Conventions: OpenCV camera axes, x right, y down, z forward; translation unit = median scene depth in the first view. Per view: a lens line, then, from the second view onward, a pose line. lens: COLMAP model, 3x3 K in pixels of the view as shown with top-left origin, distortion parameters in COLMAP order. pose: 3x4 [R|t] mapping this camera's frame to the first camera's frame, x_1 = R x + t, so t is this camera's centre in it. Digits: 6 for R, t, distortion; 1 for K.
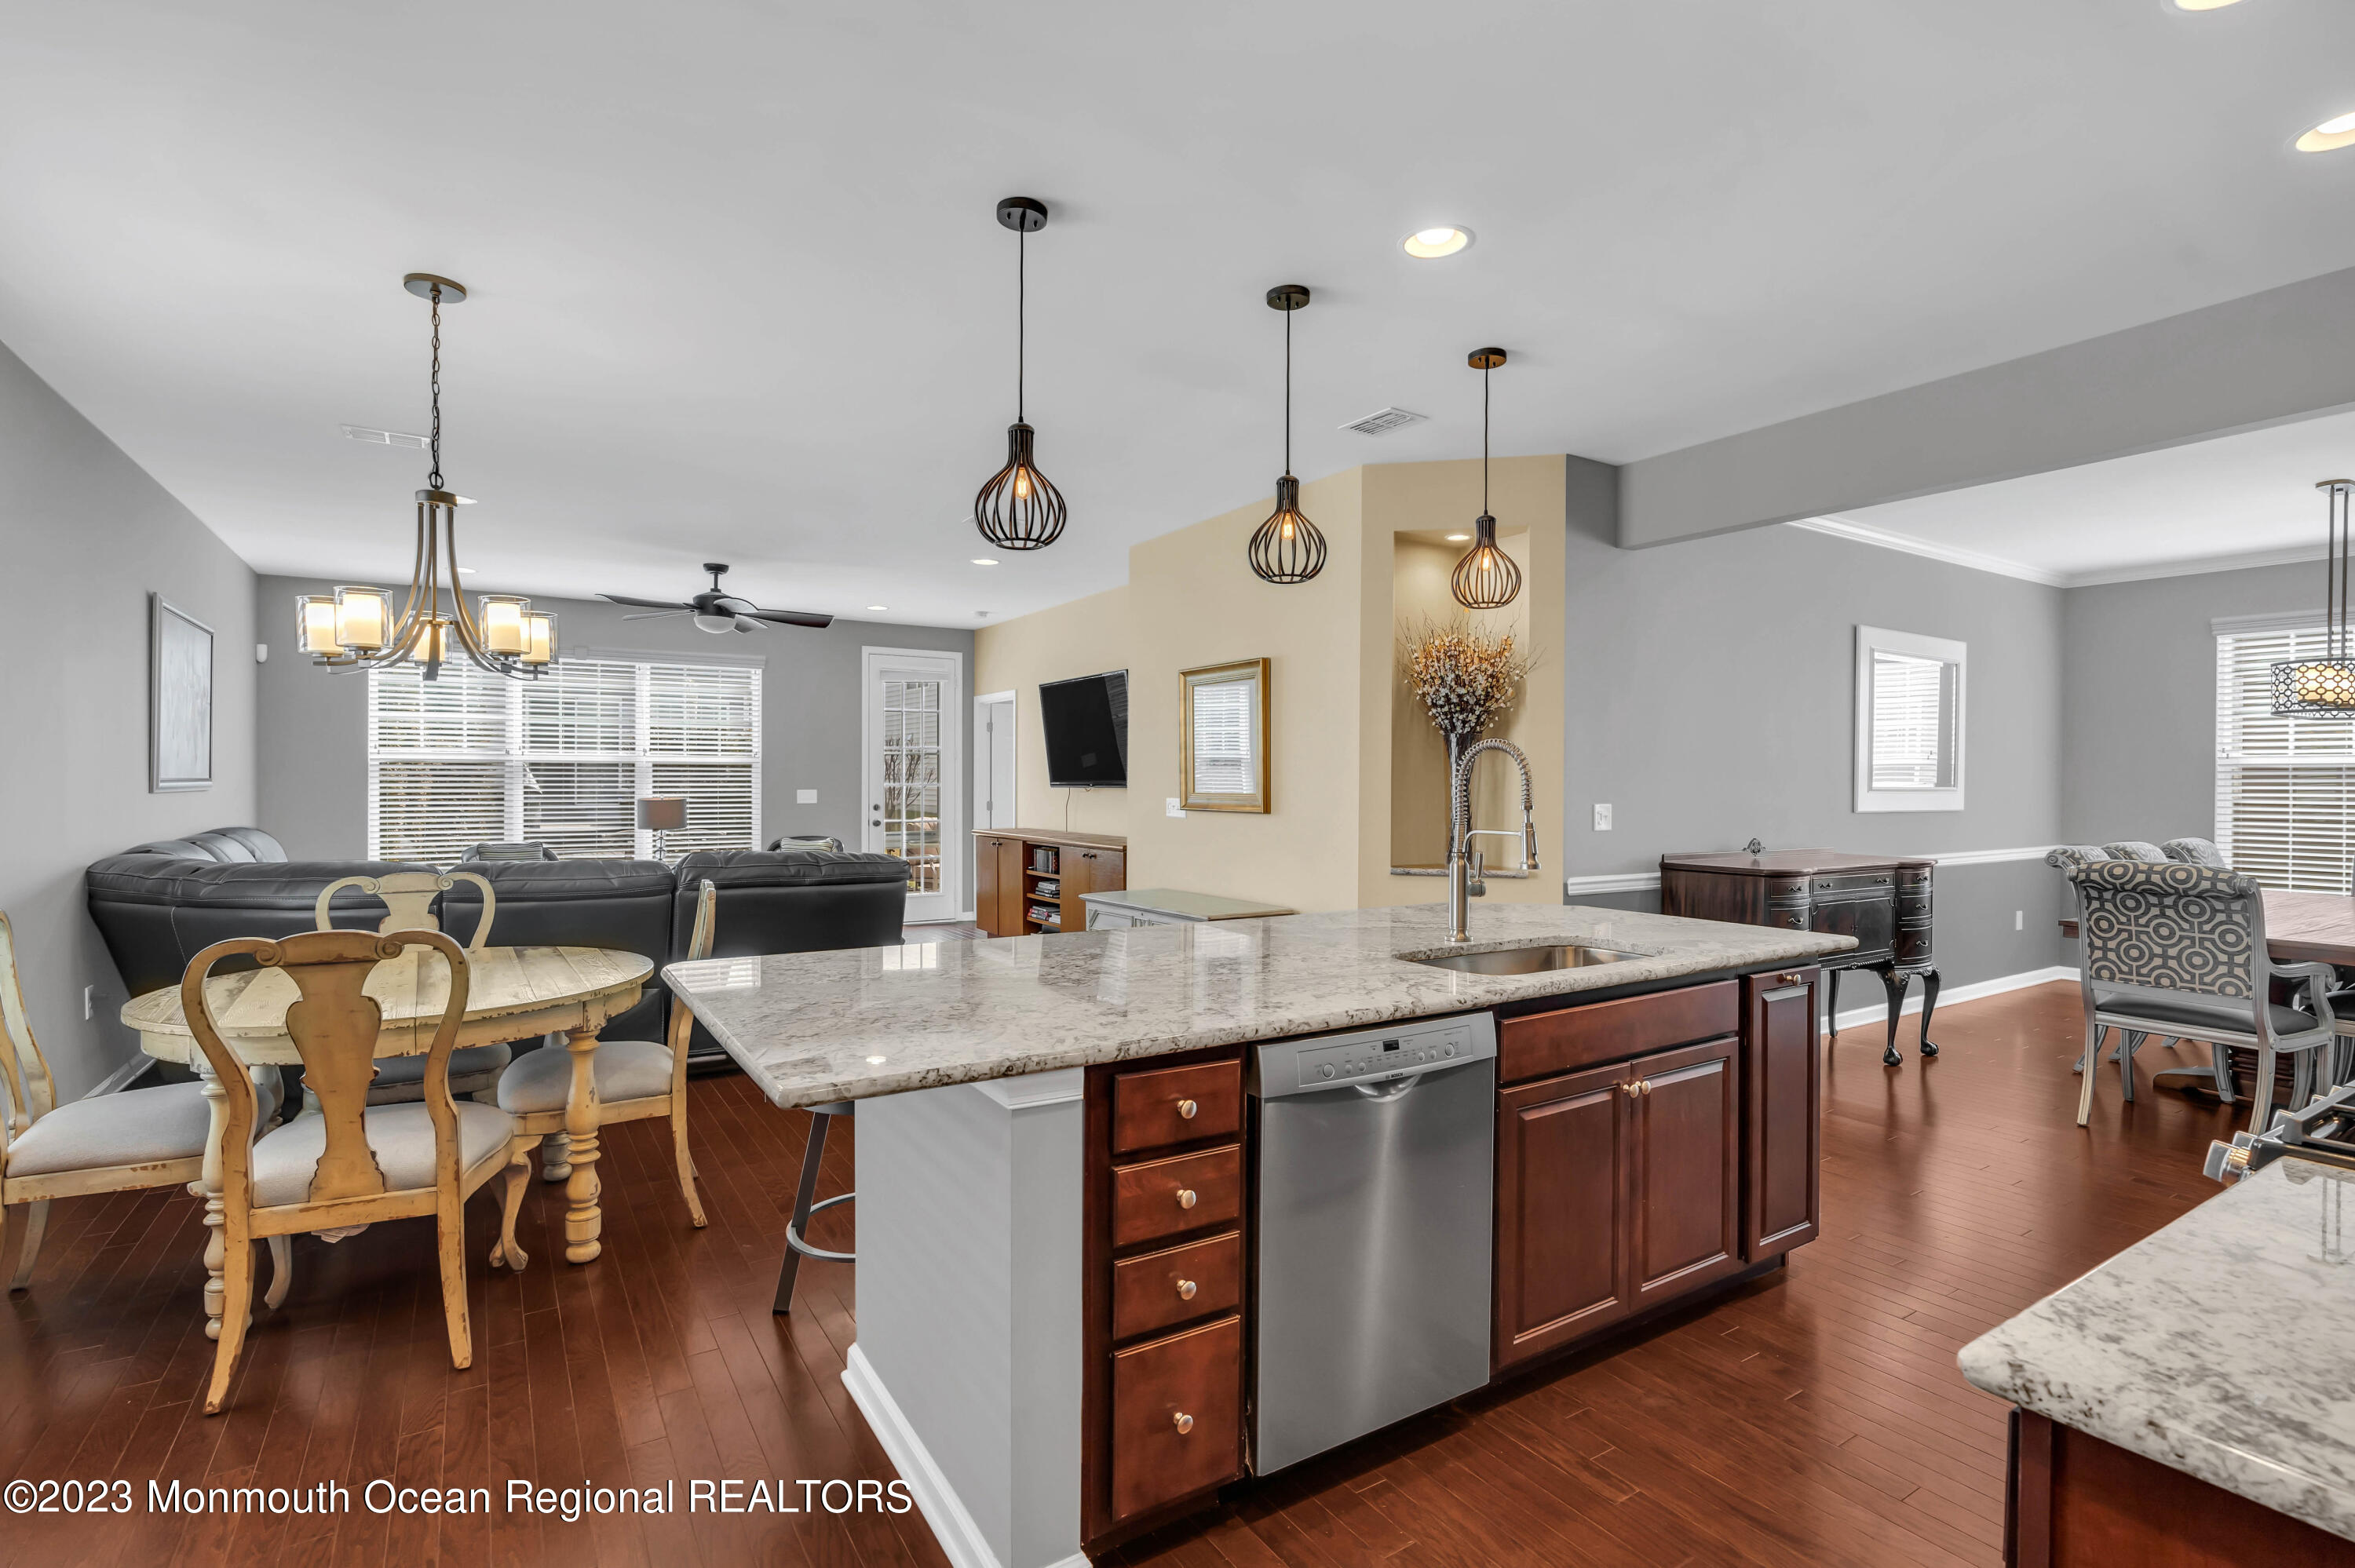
lens RADIAL K [[1108.2, 0, 1184.5], [0, 1108.2, 786.9], [0, 0, 1]] dist [0.000732, 0.000146]
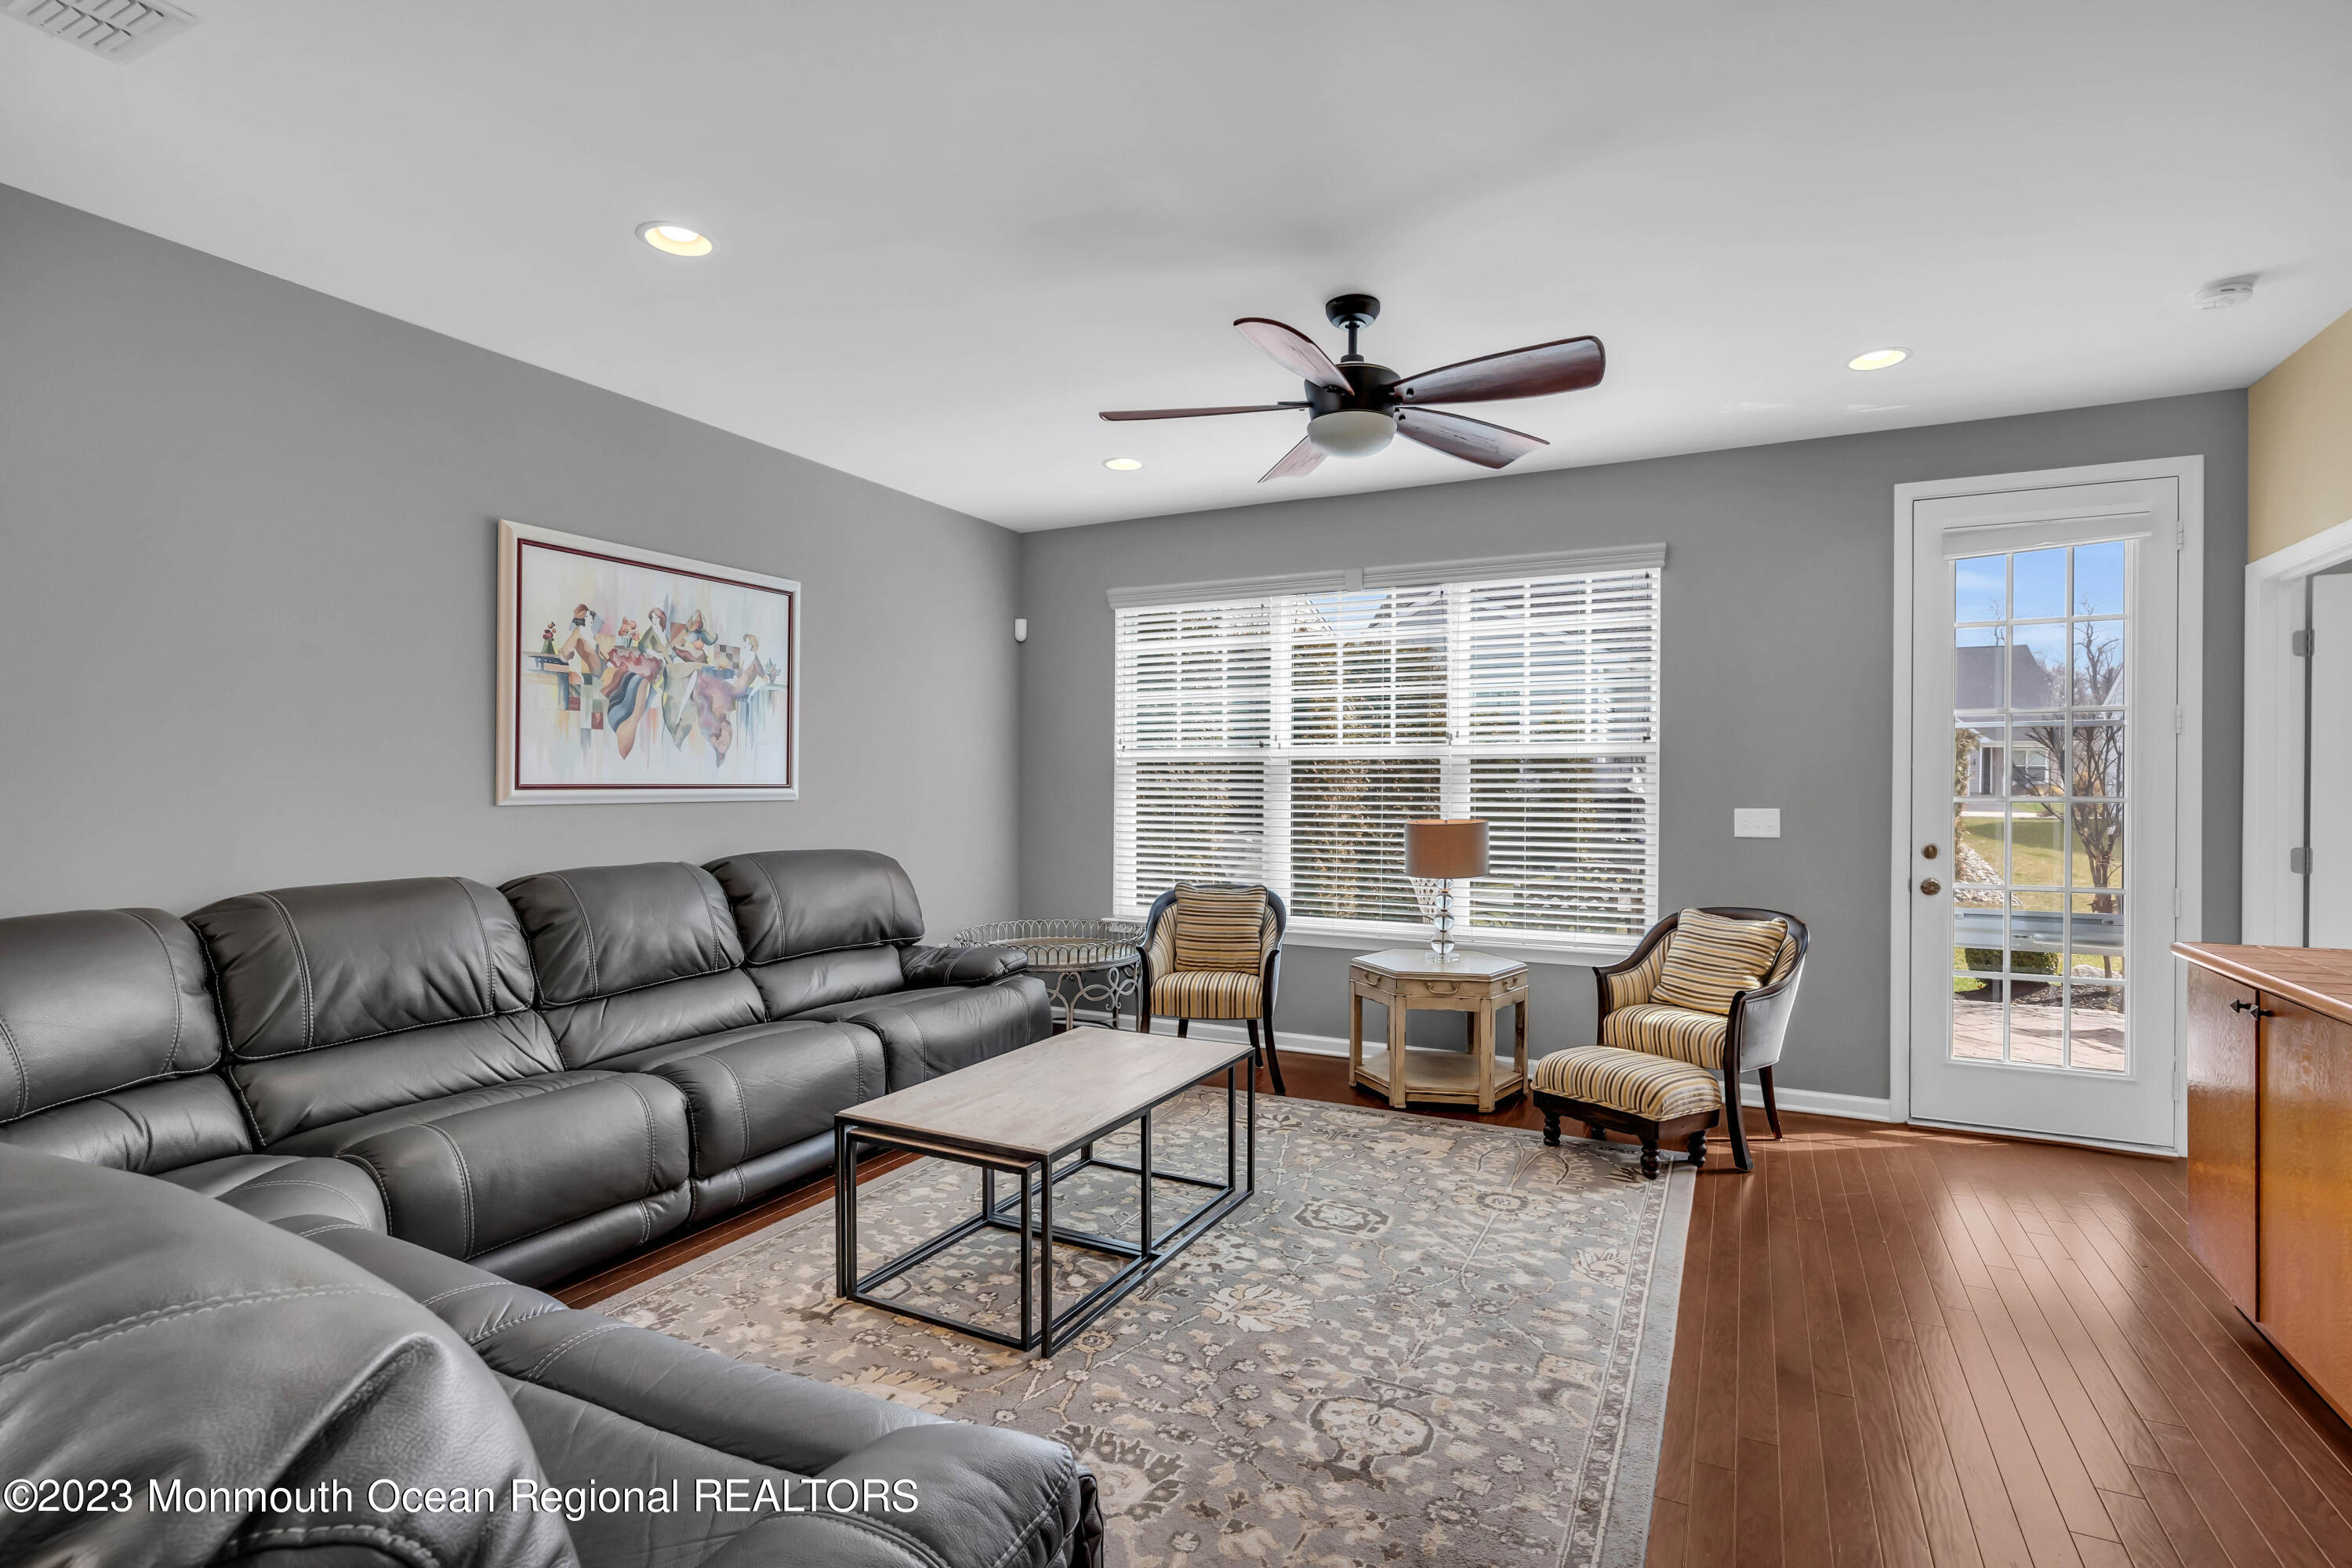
lens RADIAL K [[1106.9, 0, 1180.2], [0, 1106.9, 786.7], [0, 0, 1]] dist [0.000732, 0.000146]
pose [[0.519377, 0.004990, -0.854531, -0.065559], [-0.004233, 0.999986, 0.003267, -0.007703], [0.854535, 0.001920, 0.519390, 0.571533]]
